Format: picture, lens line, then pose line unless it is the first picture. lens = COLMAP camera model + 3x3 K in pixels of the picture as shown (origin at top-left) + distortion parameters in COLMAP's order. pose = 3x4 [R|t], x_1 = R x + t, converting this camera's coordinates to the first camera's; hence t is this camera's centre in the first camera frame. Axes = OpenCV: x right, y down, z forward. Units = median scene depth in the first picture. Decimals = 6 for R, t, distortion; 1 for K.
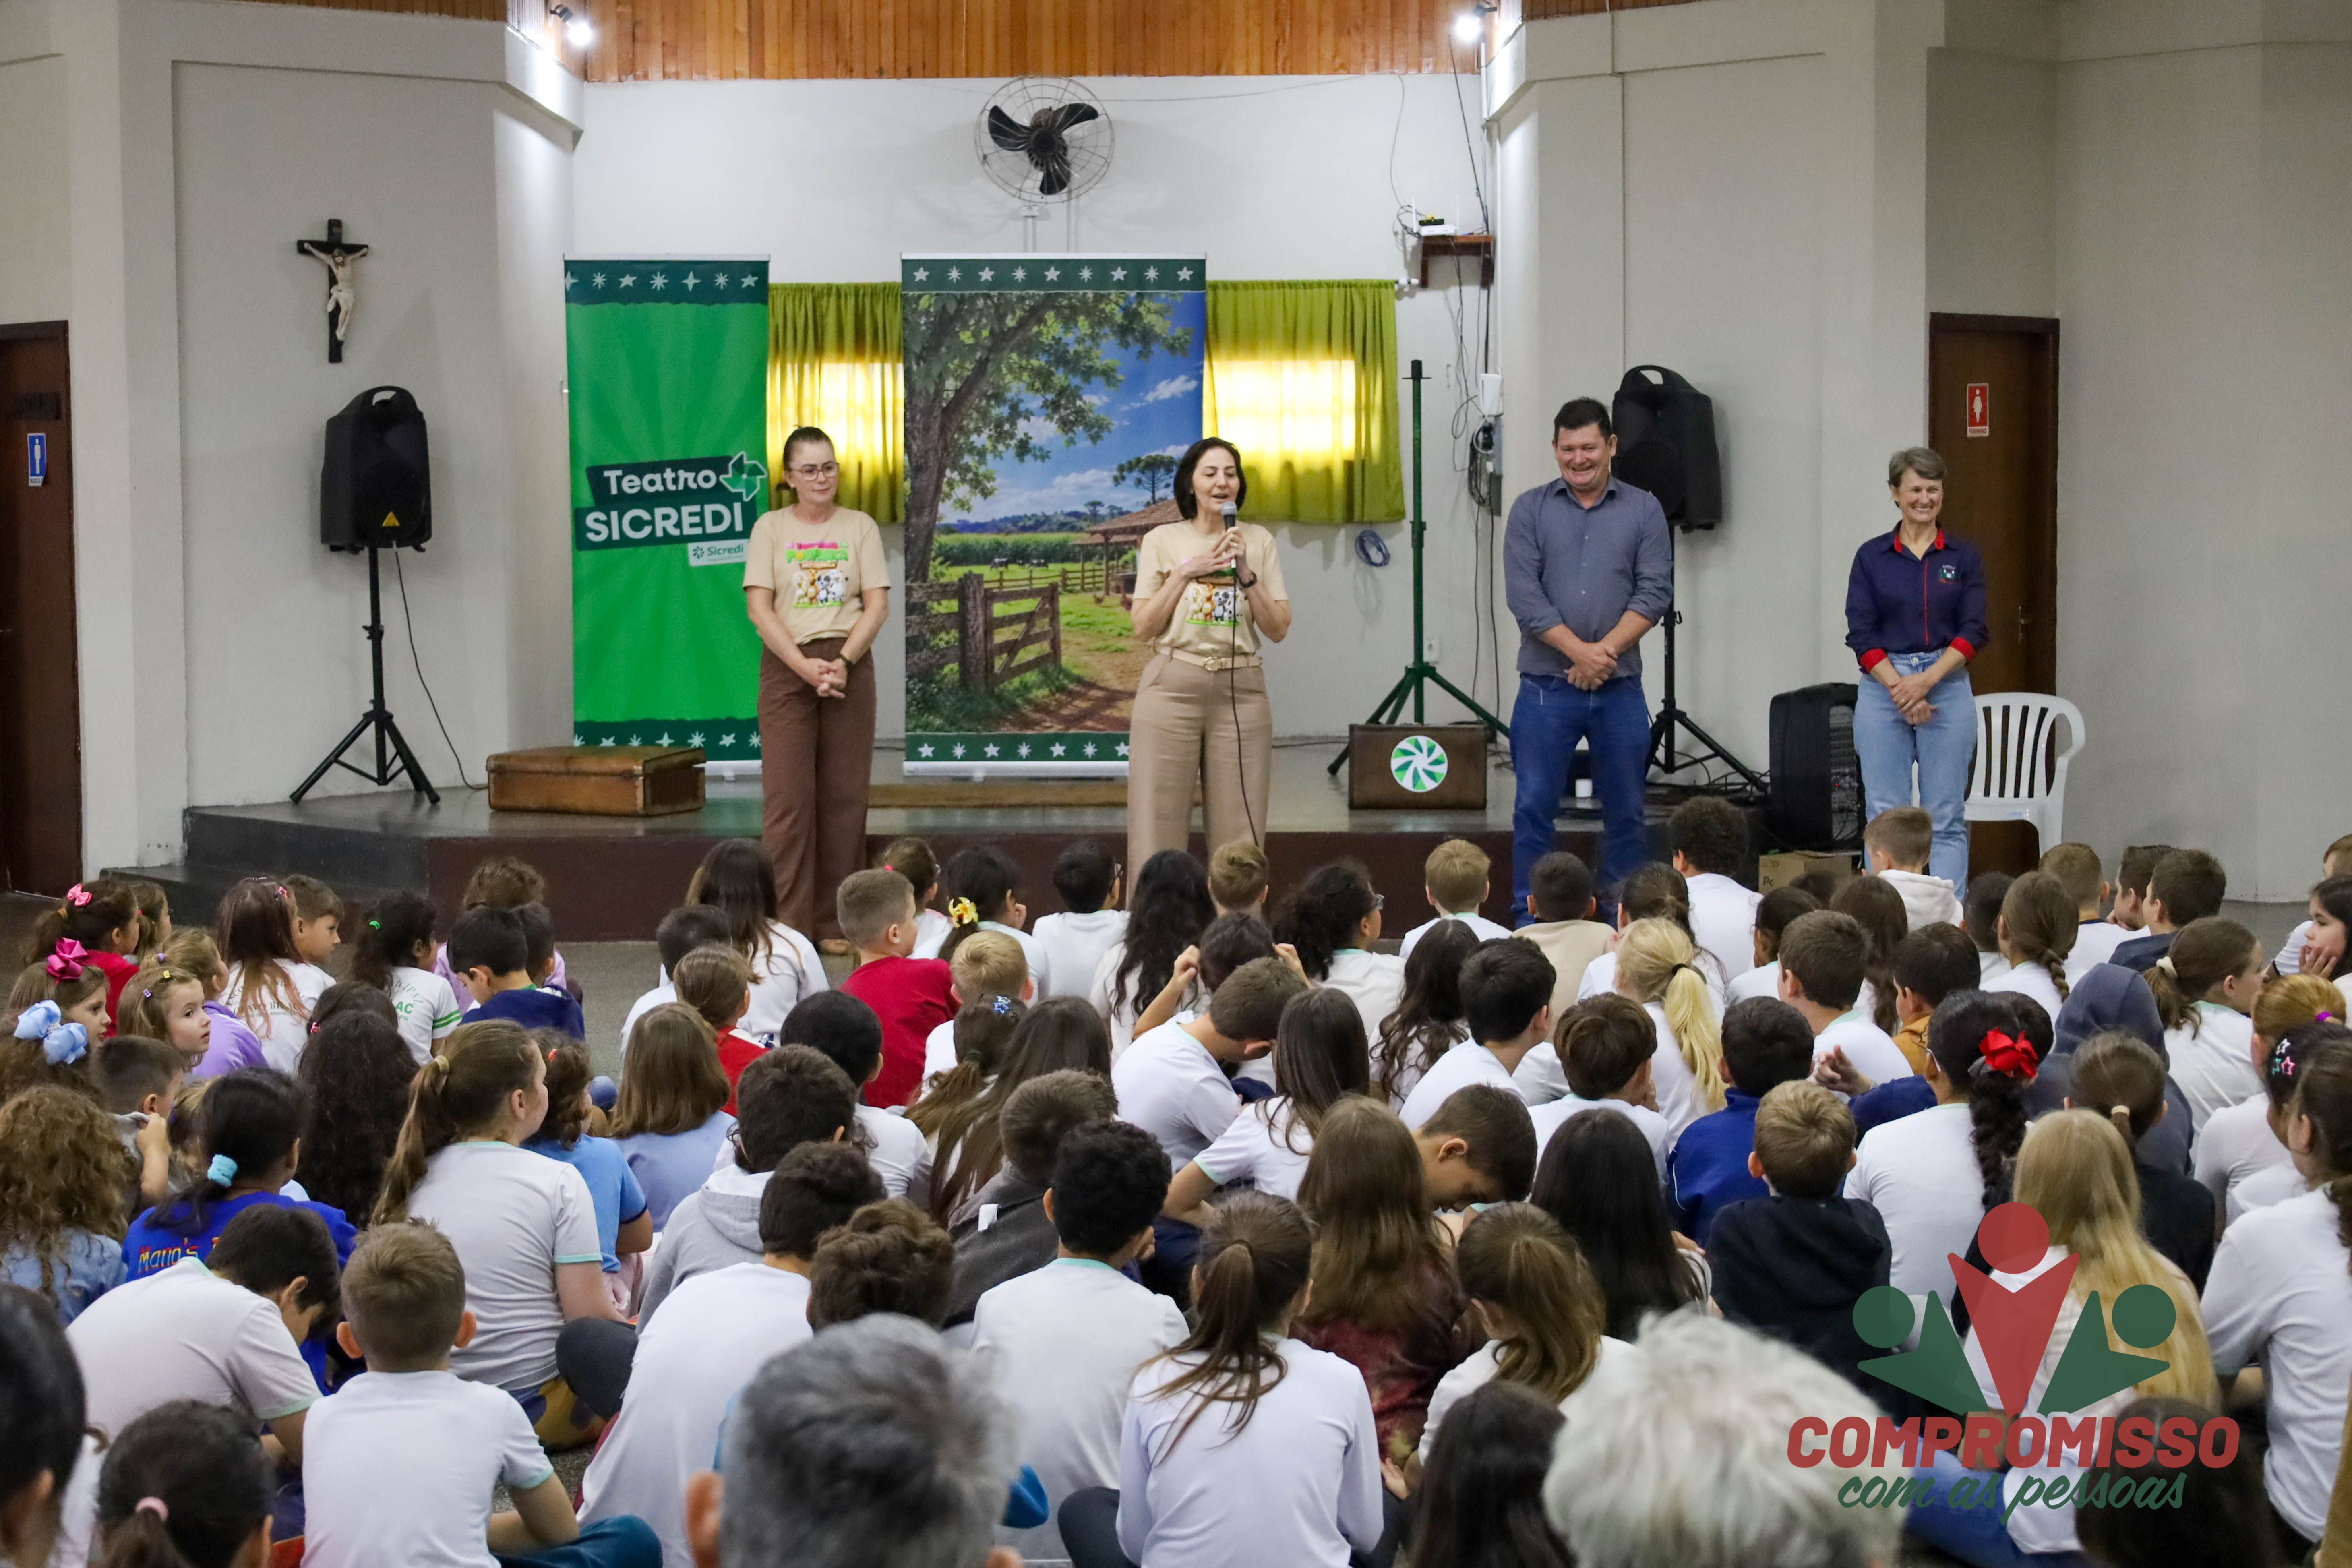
lens RADIAL K [[4220.2, 0, 1176.0], [0, 4220.2, 784.0], [0, 0, 1]] dist [0.021336, -0.095410]
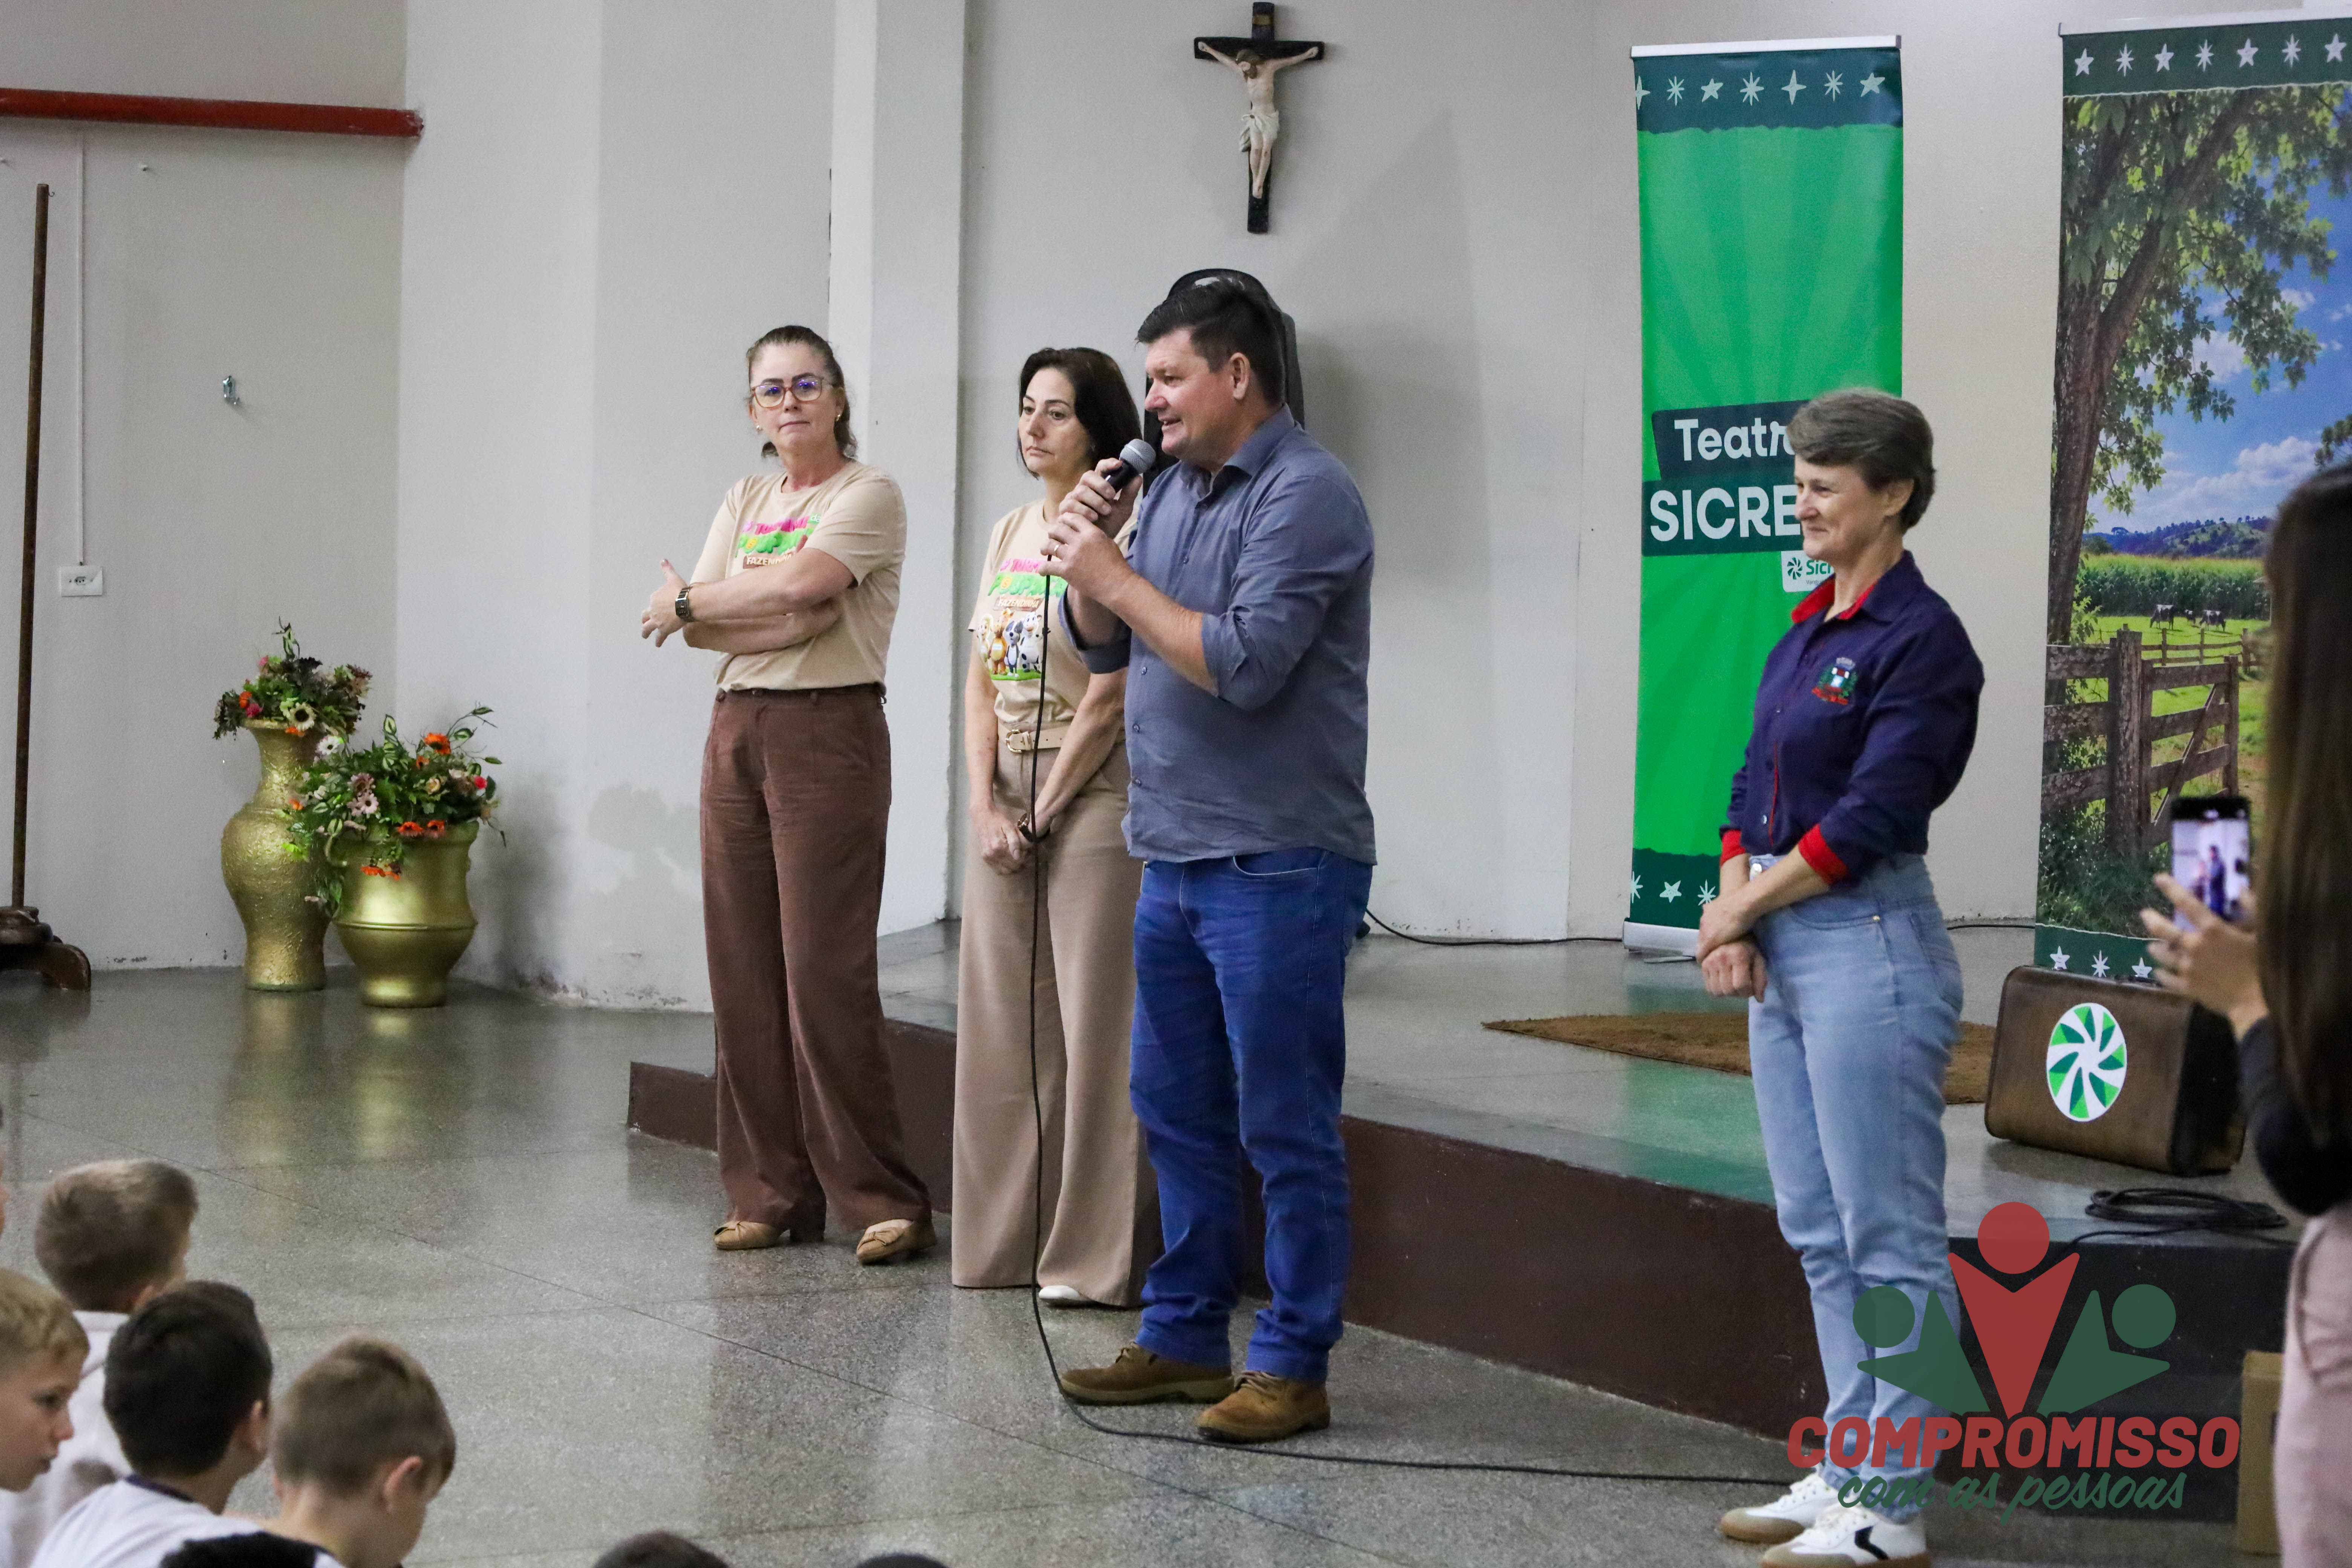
lens RADIAL K [[5798.4, 0, 1176.0], [0, 5798.4, 784.0], [0, 0, 1]] dist [0.039342, -0.489733]
pose [[0.521735, 0.073587, -0.849928, 0.504760], [-0.091947, 0.995320, 0.029733, -0.041658], [0.848138, 0.062635, 0.526059, 0.524944]]
